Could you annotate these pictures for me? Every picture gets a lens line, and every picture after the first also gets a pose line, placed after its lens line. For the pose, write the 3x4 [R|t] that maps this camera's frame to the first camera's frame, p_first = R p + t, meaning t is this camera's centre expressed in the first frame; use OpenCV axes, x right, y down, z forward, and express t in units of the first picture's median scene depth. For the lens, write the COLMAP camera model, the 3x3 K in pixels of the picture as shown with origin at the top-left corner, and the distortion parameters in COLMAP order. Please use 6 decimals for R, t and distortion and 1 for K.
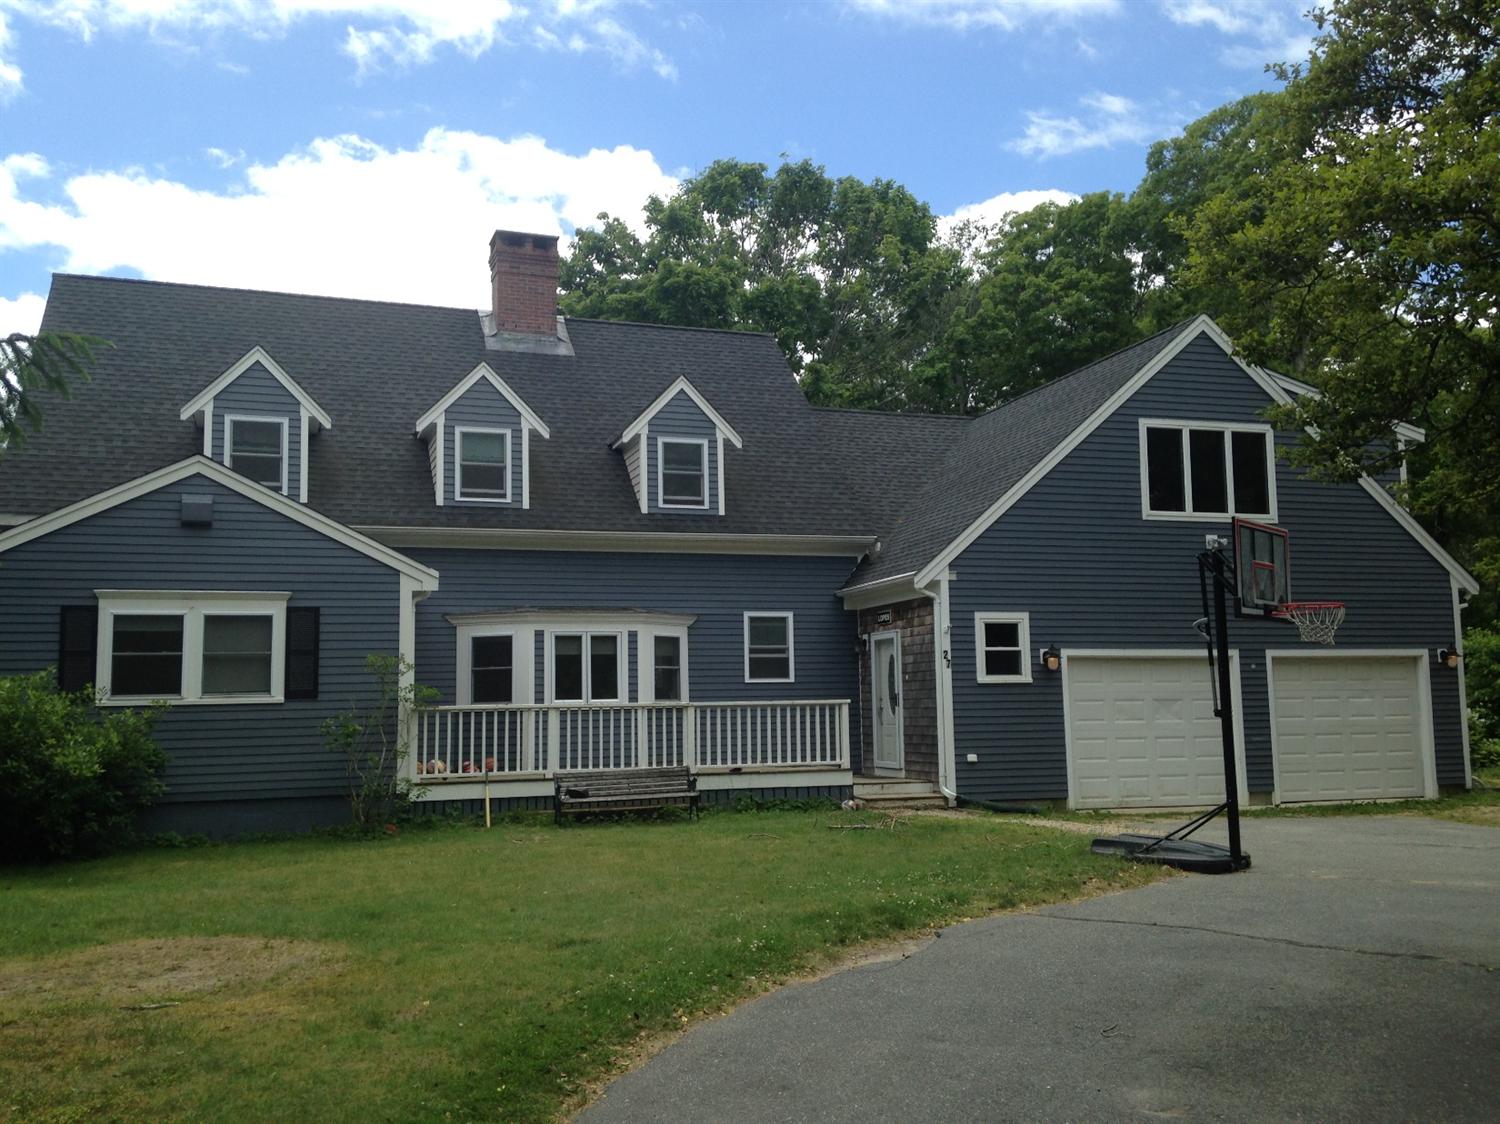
lens RADIAL K [[1371.8, 0, 745.7], [0, 1371.8, 564.3], [0, 0, 1]] dist [0.126795, -0.188853]
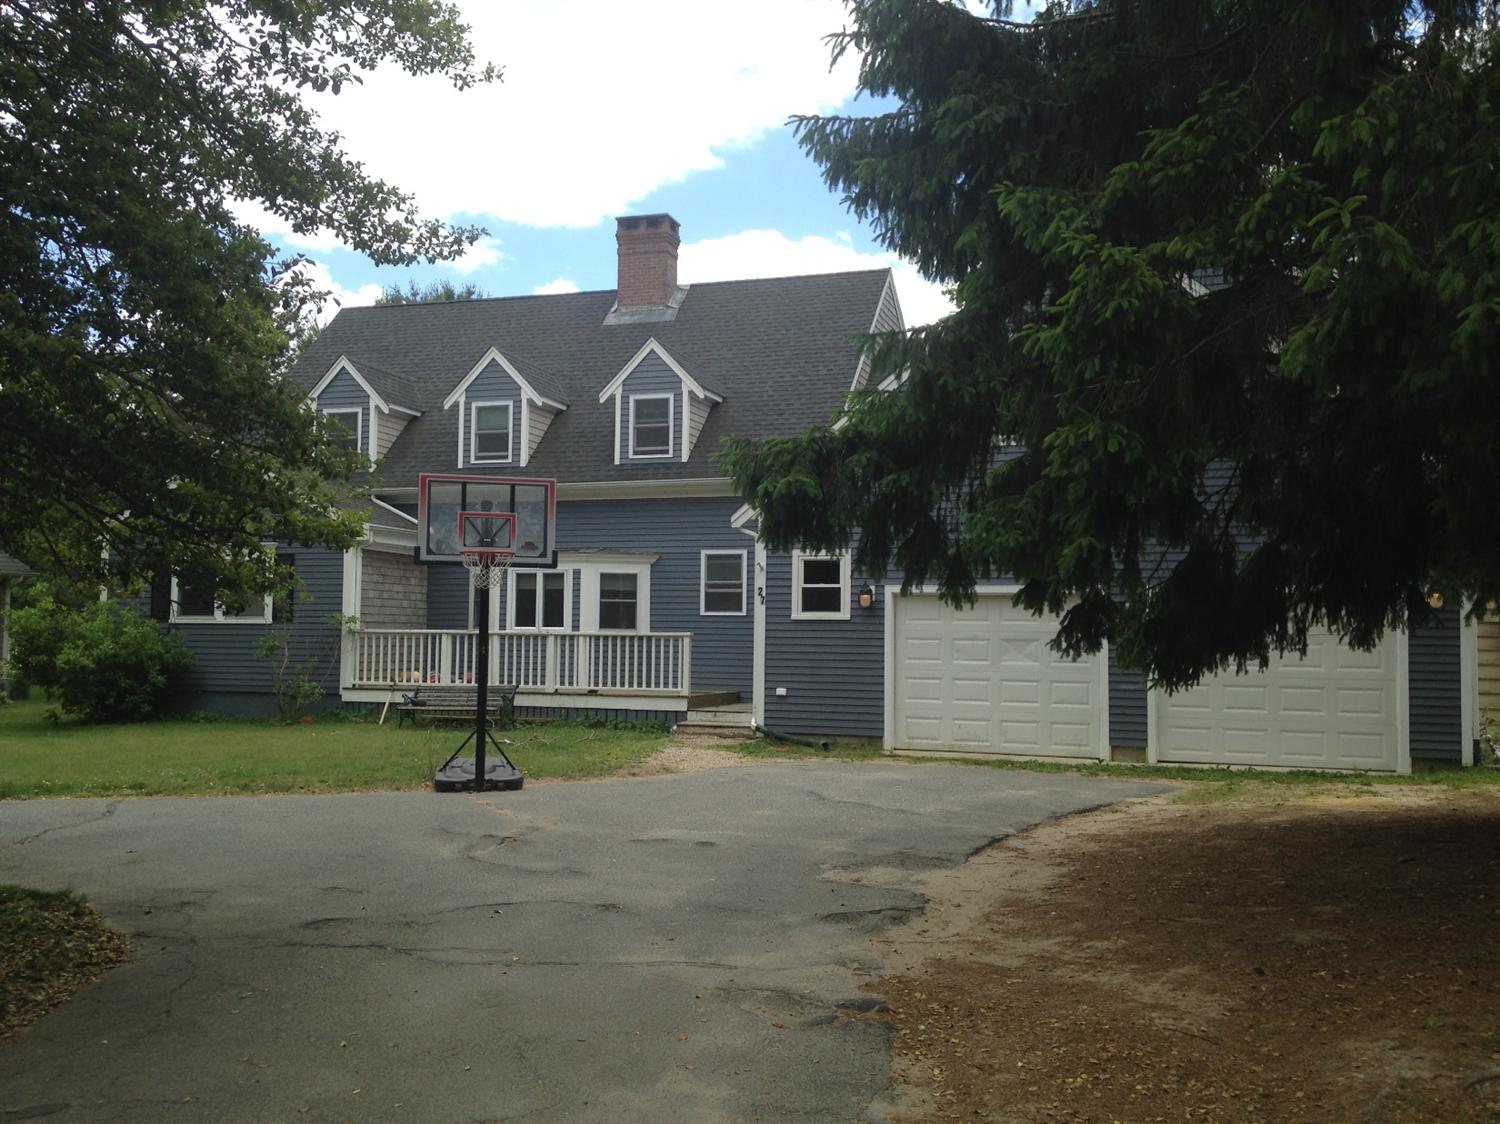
lens RADIAL K [[1371.8, 0, 744.3], [0, 1371.8, 565.9], [0, 0, 1]] dist [0.126795, -0.188853]
pose [[0.794482, -0.005164, -0.607266, 0.740242], [0.039115, 0.998323, 0.042685, 0.002025], [0.606027, -0.057665, 0.793351, 0.170822]]
